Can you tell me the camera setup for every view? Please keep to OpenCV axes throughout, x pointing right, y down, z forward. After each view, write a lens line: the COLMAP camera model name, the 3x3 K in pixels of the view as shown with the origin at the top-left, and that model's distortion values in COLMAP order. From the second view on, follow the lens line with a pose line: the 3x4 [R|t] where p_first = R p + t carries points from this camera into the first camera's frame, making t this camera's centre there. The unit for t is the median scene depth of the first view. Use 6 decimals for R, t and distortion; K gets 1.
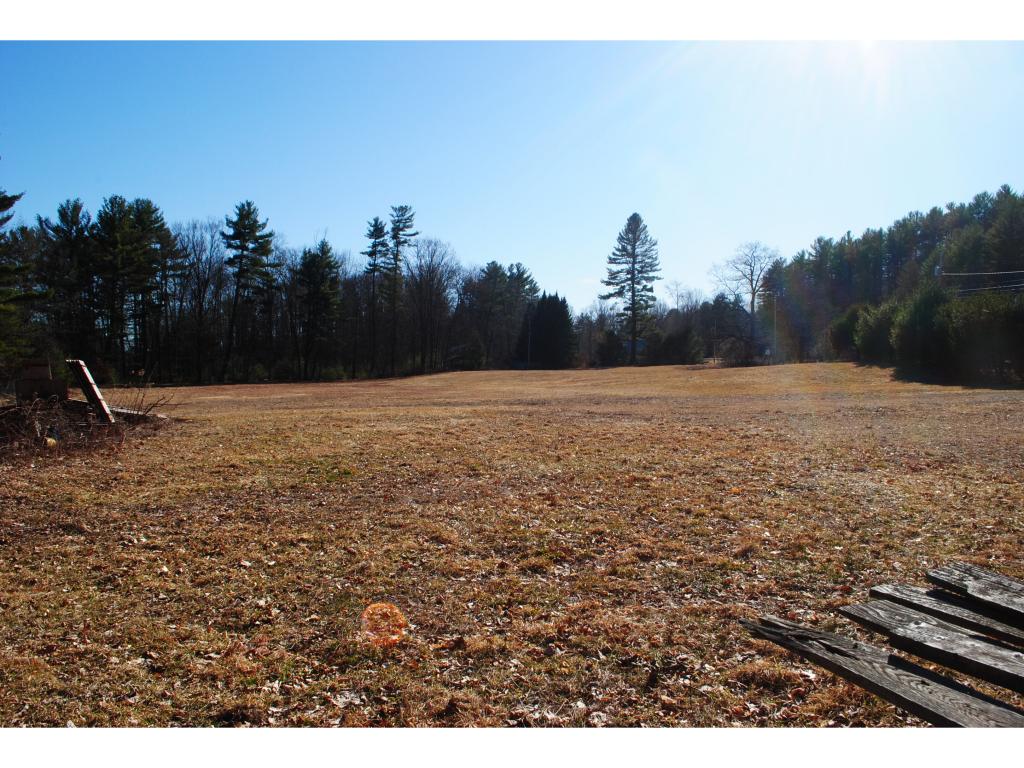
lens RADIAL K [[819.2, 0, 512.0], [0, 819.2, 384.0], [0, 0, 1]] dist [-0.092606, 0.005713]
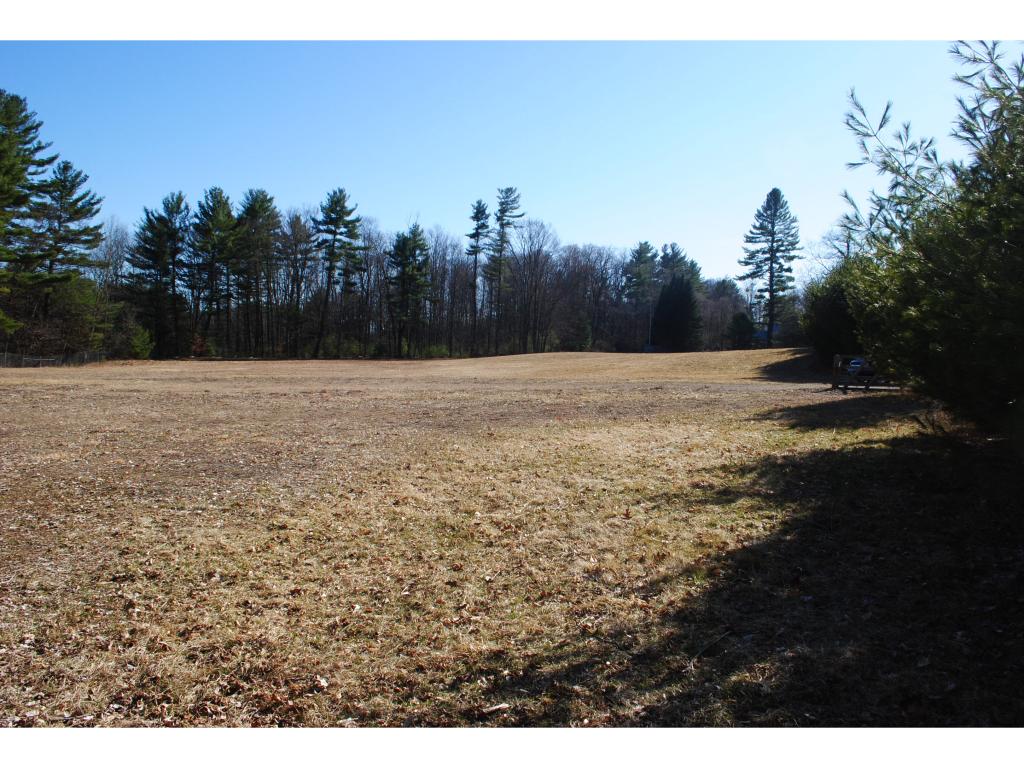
lens RADIAL K [[819.2, 0, 512.0], [0, 819.2, 384.0], [0, 0, 1]] dist [-0.092606, 0.005713]
pose [[0.960803, 0.030160, -0.275588, 0.153813], [-0.024174, 0.999393, 0.025094, -0.000483], [0.276177, -0.017448, 0.960948, 0.022766]]
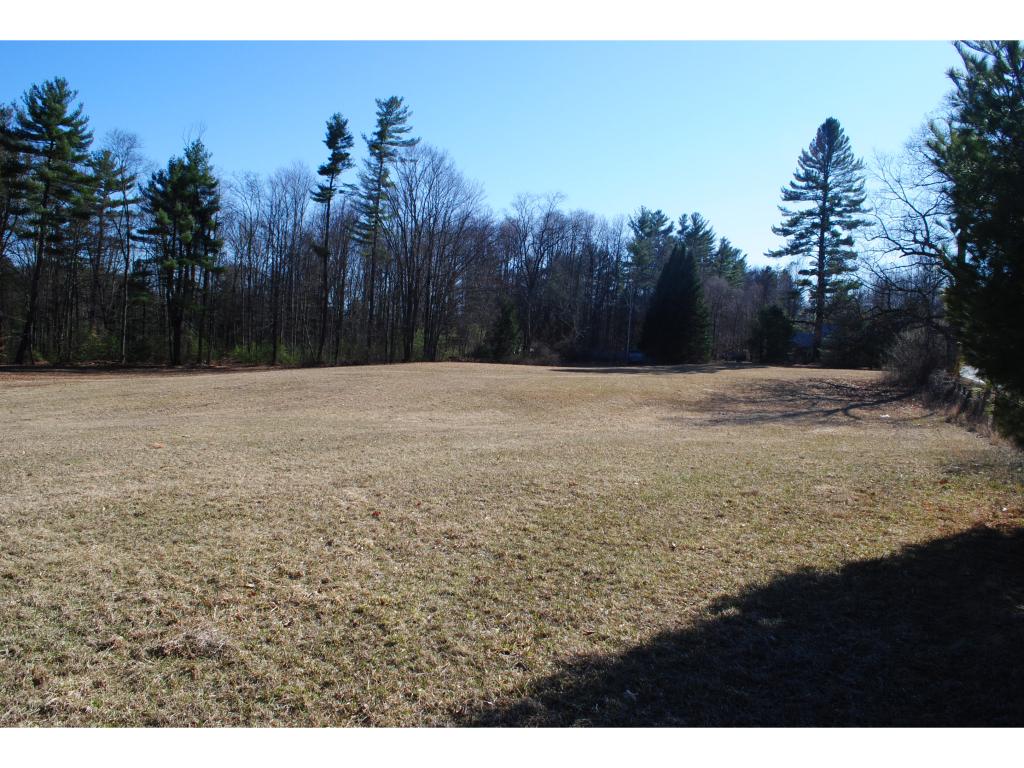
lens RADIAL K [[819.2, 0, 512.0], [0, 819.2, 384.0], [0, 0, 1]] dist [-0.092606, 0.005713]
pose [[0.935926, 0.059854, -0.347072, 0.184779], [-0.051154, 0.998106, 0.034184, -0.020959], [0.348461, -0.014239, 0.937215, 0.429738]]
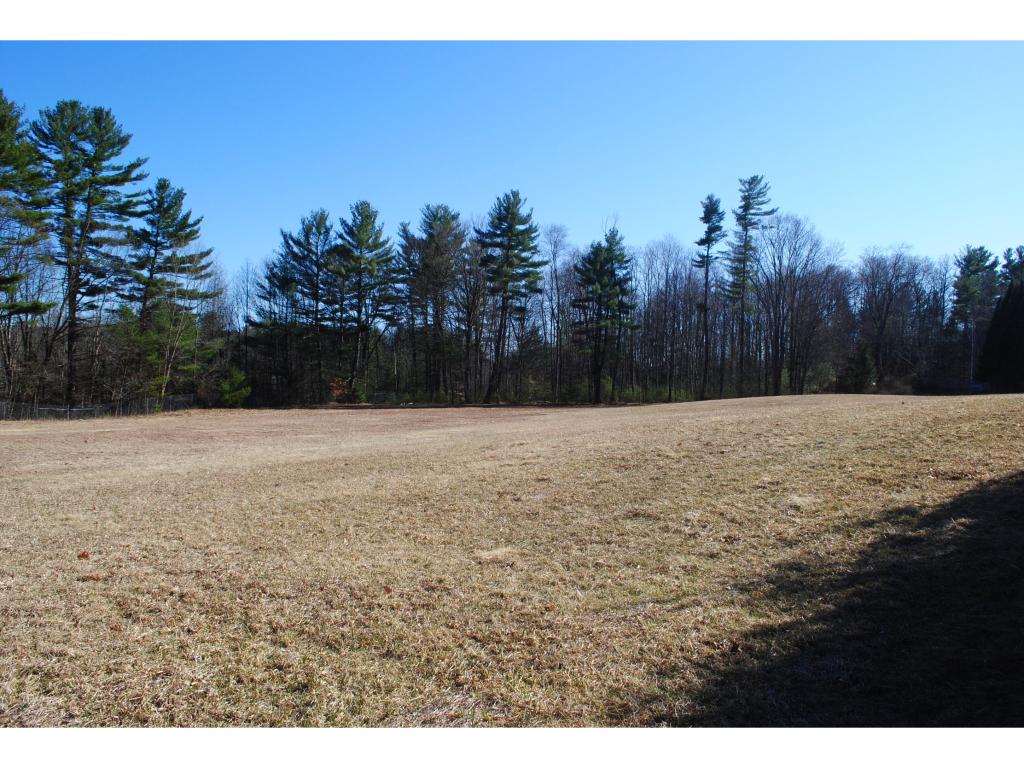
lens RADIAL K [[819.2, 0, 512.0], [0, 819.2, 384.0], [0, 0, 1]] dist [-0.092606, 0.005713]
pose [[0.768670, 0.005057, -0.639625, 0.175525], [-0.019416, 0.999692, -0.015429, -0.007709], [0.639351, 0.024279, 0.768532, 0.272919]]
